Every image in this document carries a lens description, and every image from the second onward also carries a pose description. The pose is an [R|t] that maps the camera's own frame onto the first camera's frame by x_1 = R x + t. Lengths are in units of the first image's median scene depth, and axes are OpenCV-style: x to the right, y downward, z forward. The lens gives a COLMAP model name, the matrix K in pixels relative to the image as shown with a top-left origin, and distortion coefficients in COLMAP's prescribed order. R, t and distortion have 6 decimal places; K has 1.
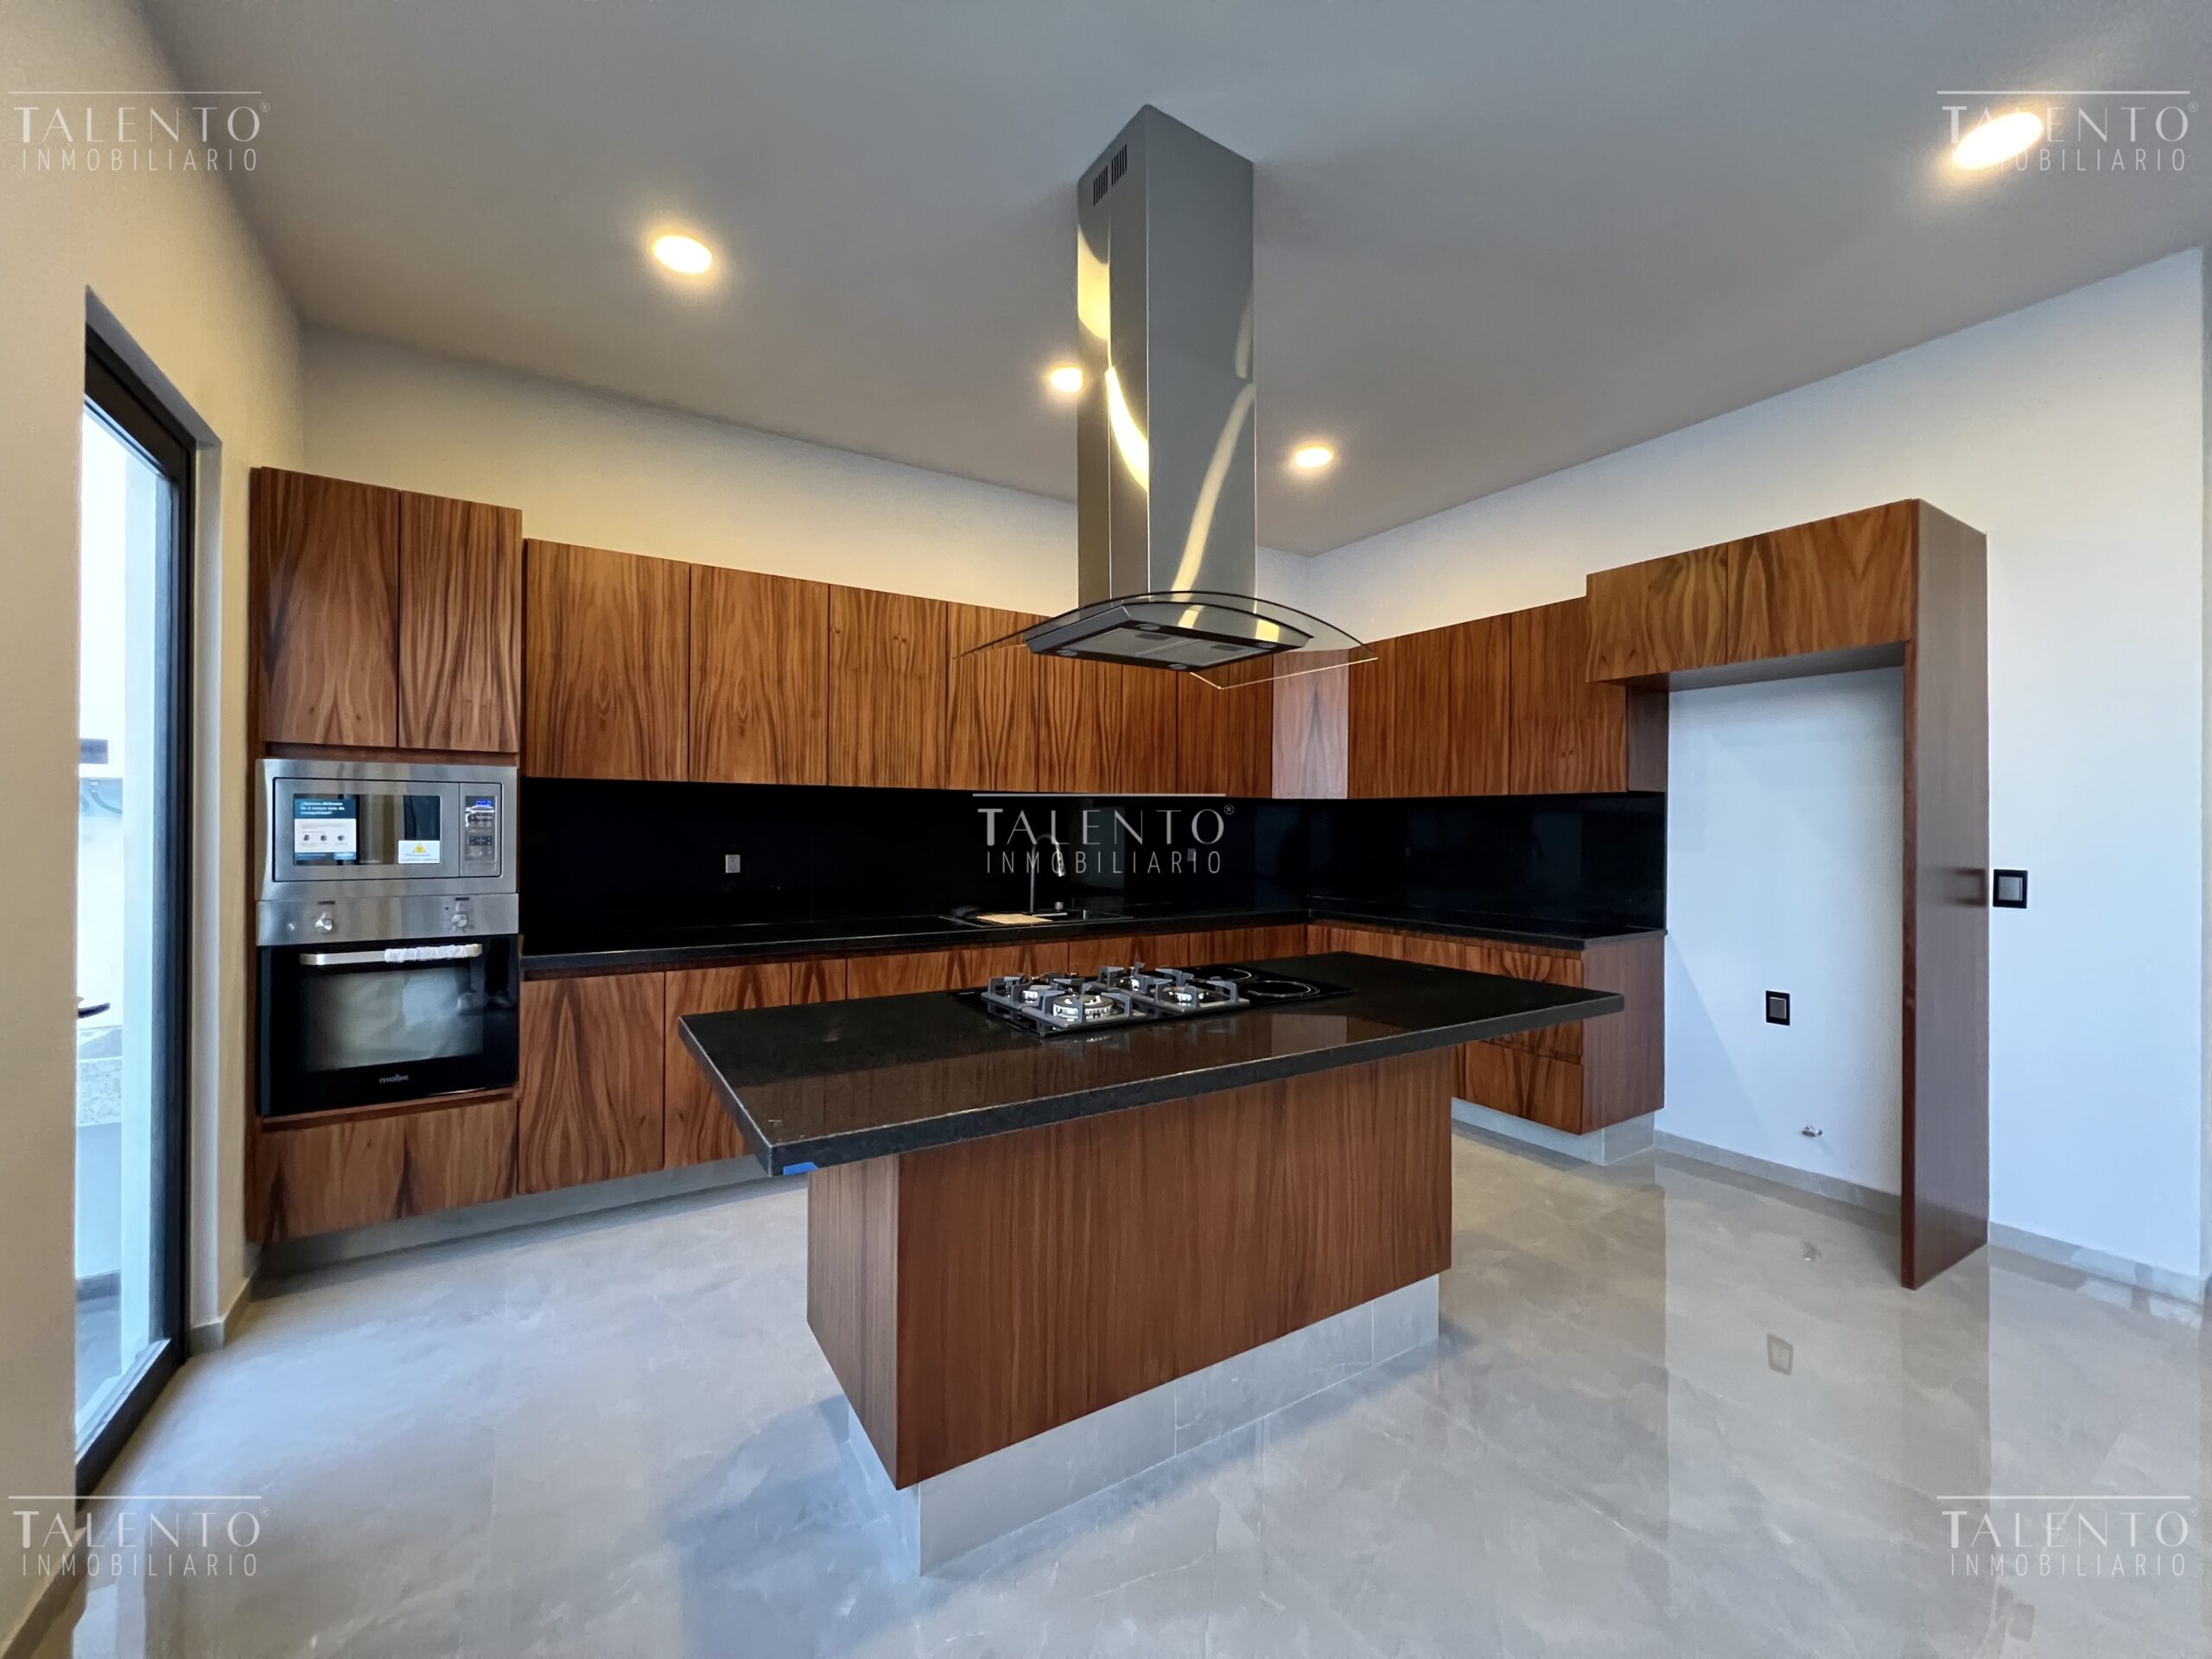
lens RADIAL K [[891.6, 0, 1104.3], [0, 891.6, 825.7], [0, 0, 1]] dist [-0.000628, 0.000386]
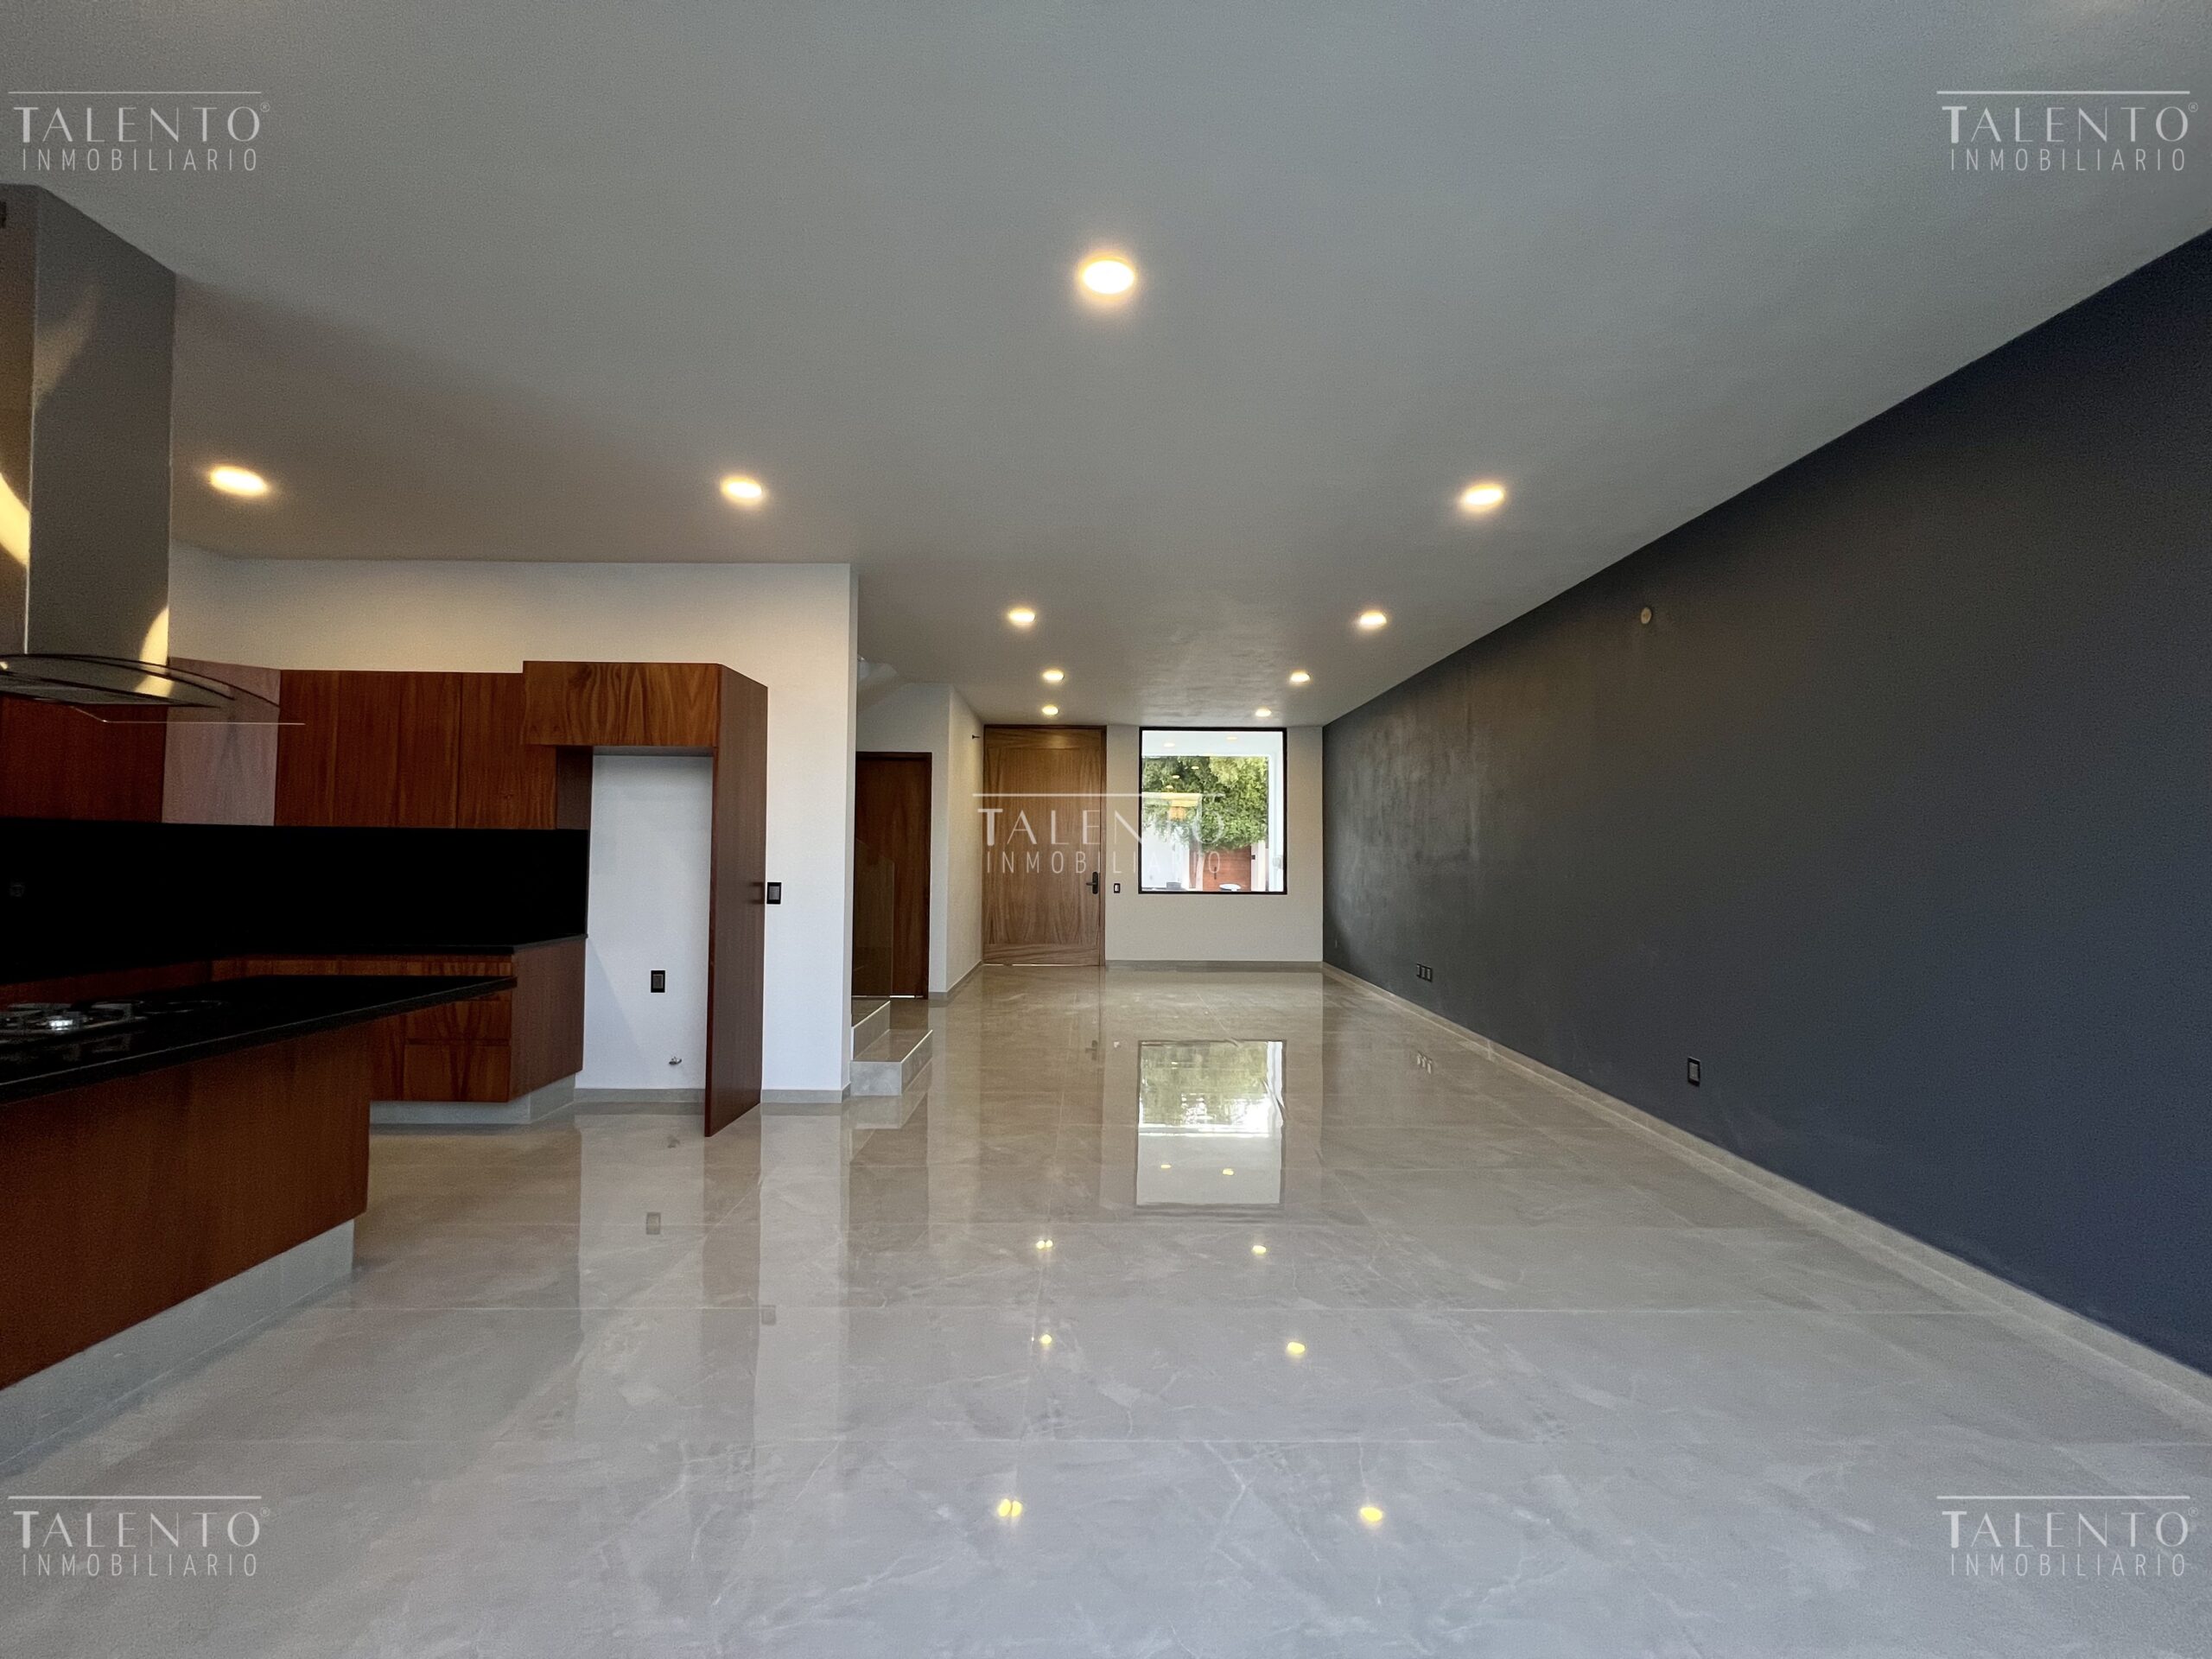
lens RADIAL K [[891.6, 0, 1104.3], [0, 891.6, 825.7], [0, 0, 1]] dist [-0.000628, 0.000386]
pose [[0.528333, 0.026225, 0.848632, -0.115273], [-0.007509, 0.999628, -0.026216, -0.019022], [-0.849004, 0.007479, 0.528334, -0.447275]]
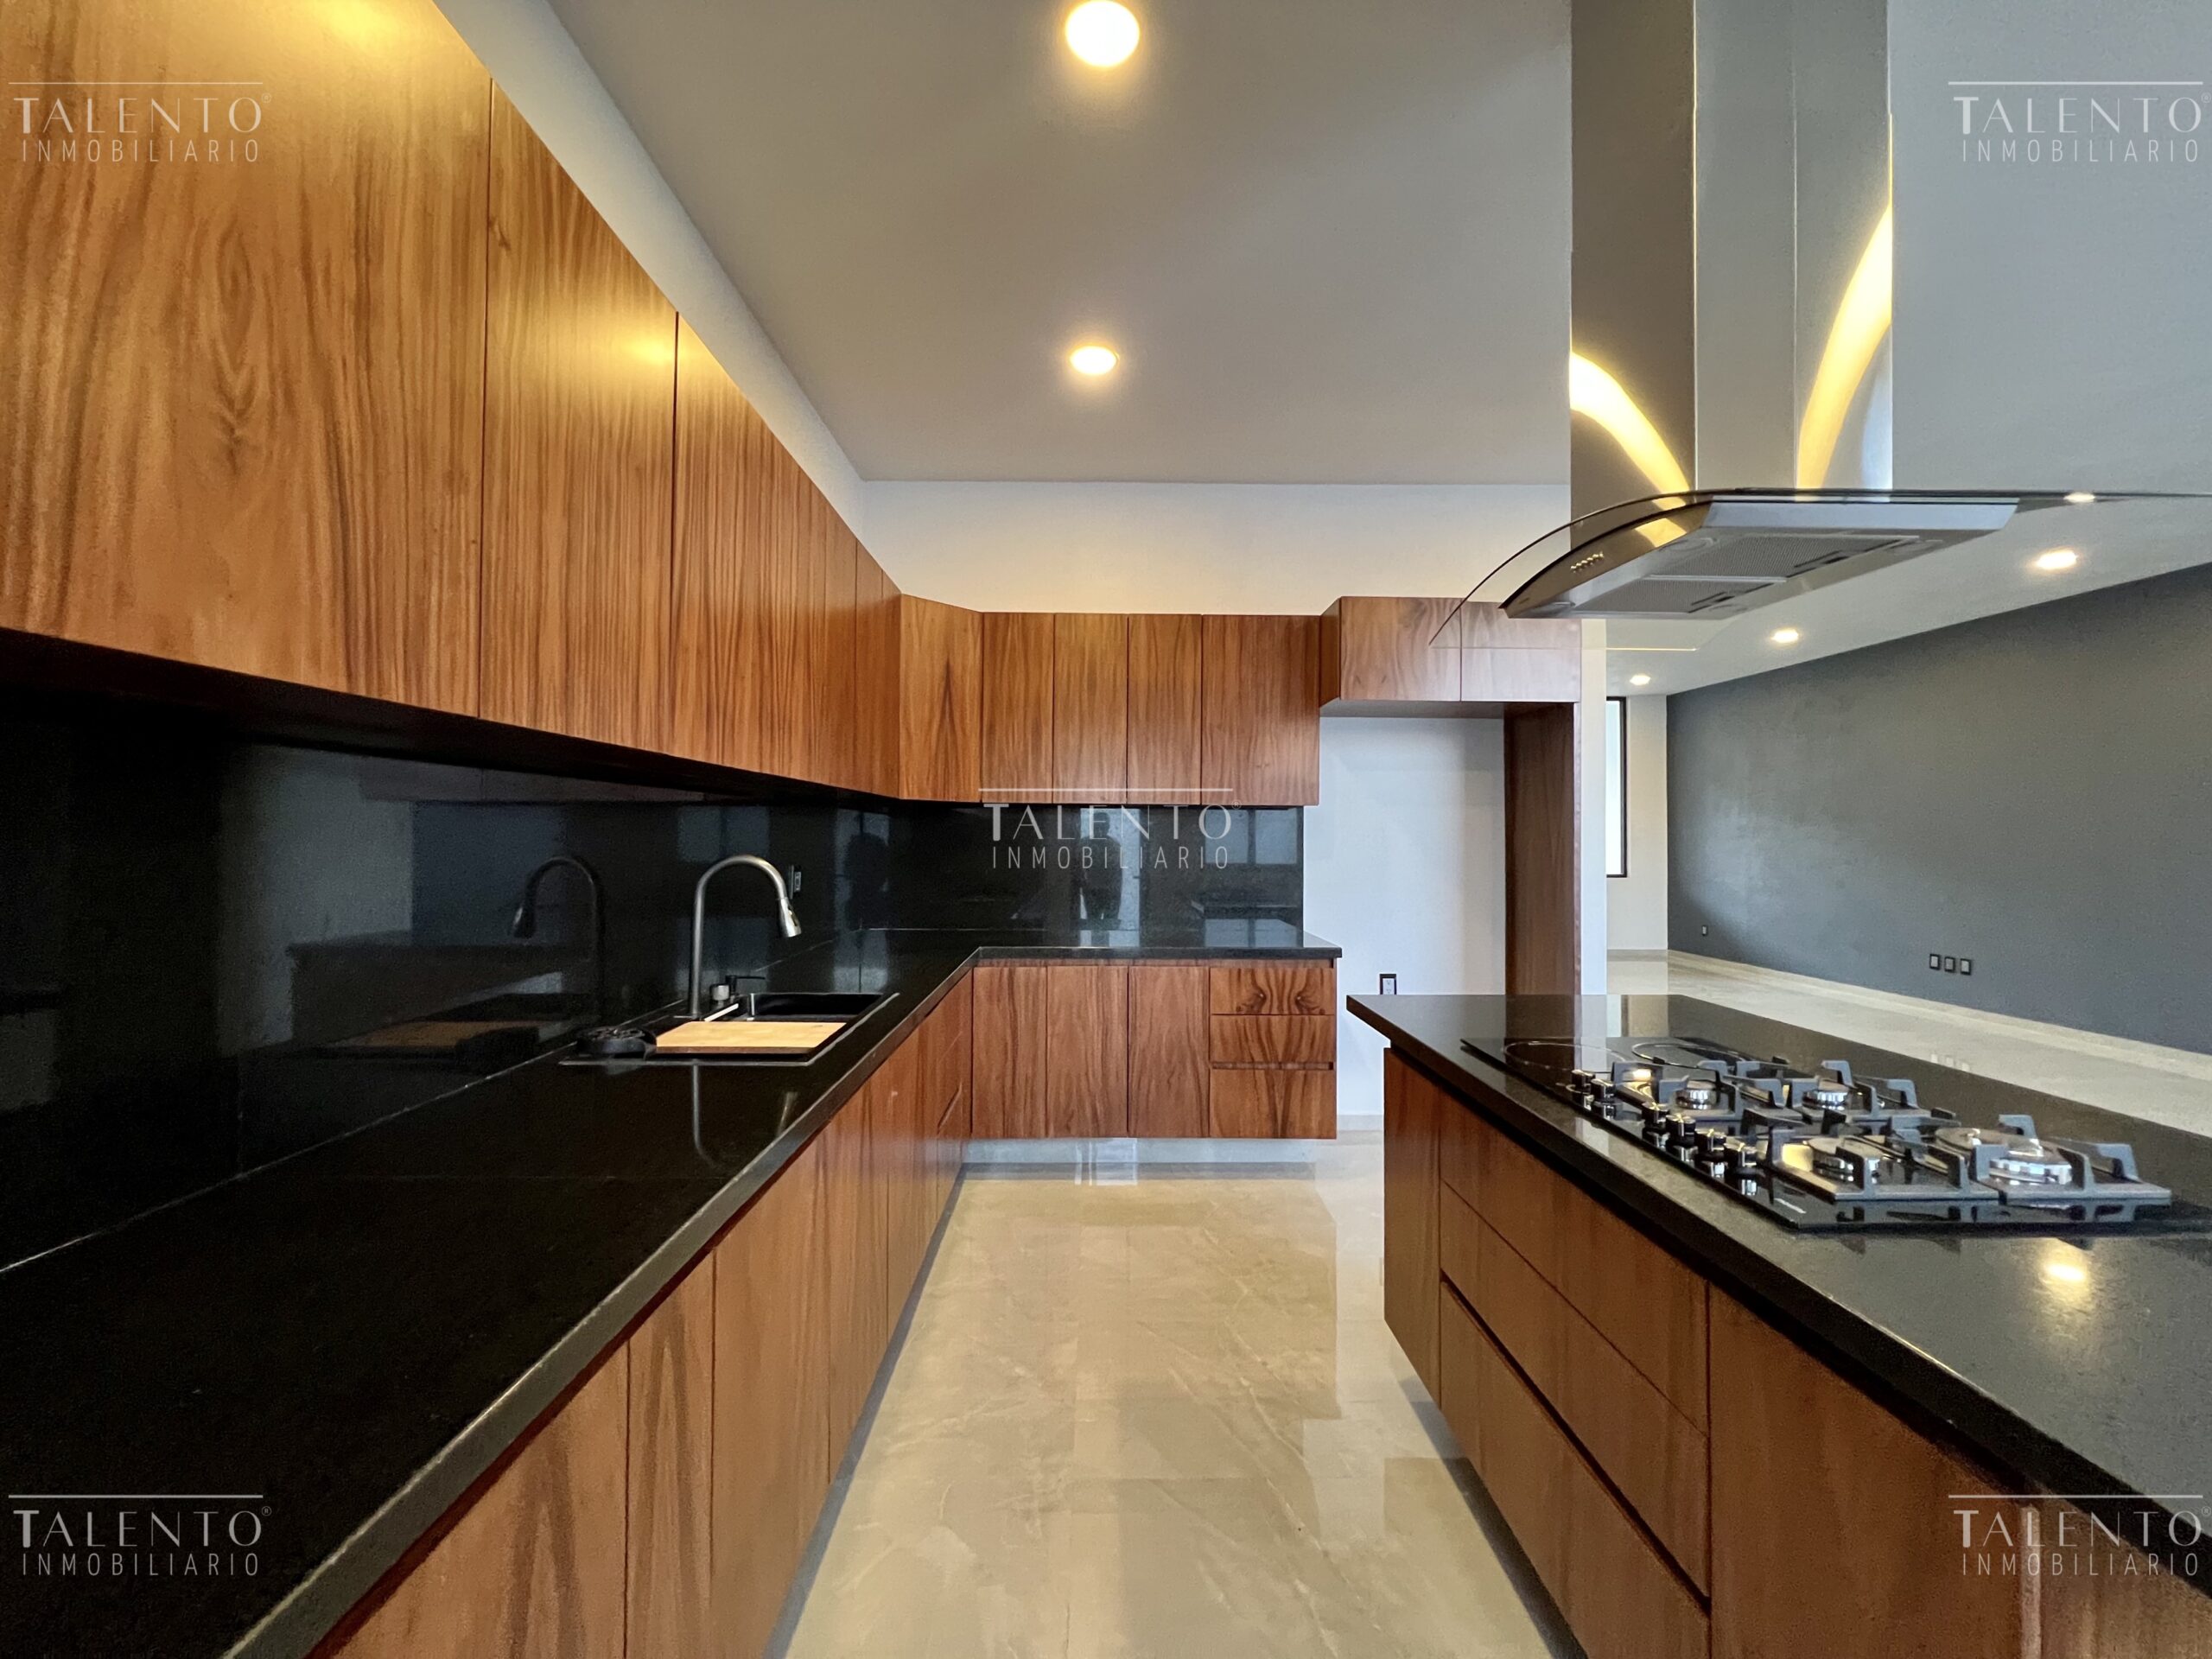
lens RADIAL K [[891.6, 0, 1104.3], [0, 891.6, 825.7], [0, 0, 1]] dist [-0.000628, 0.000386]
pose [[0.526823, 0.006137, 0.849953, -0.559847], [-0.005258, 0.999978, -0.003962, -0.009536], [-0.849959, -0.002382, 0.526844, 0.793142]]
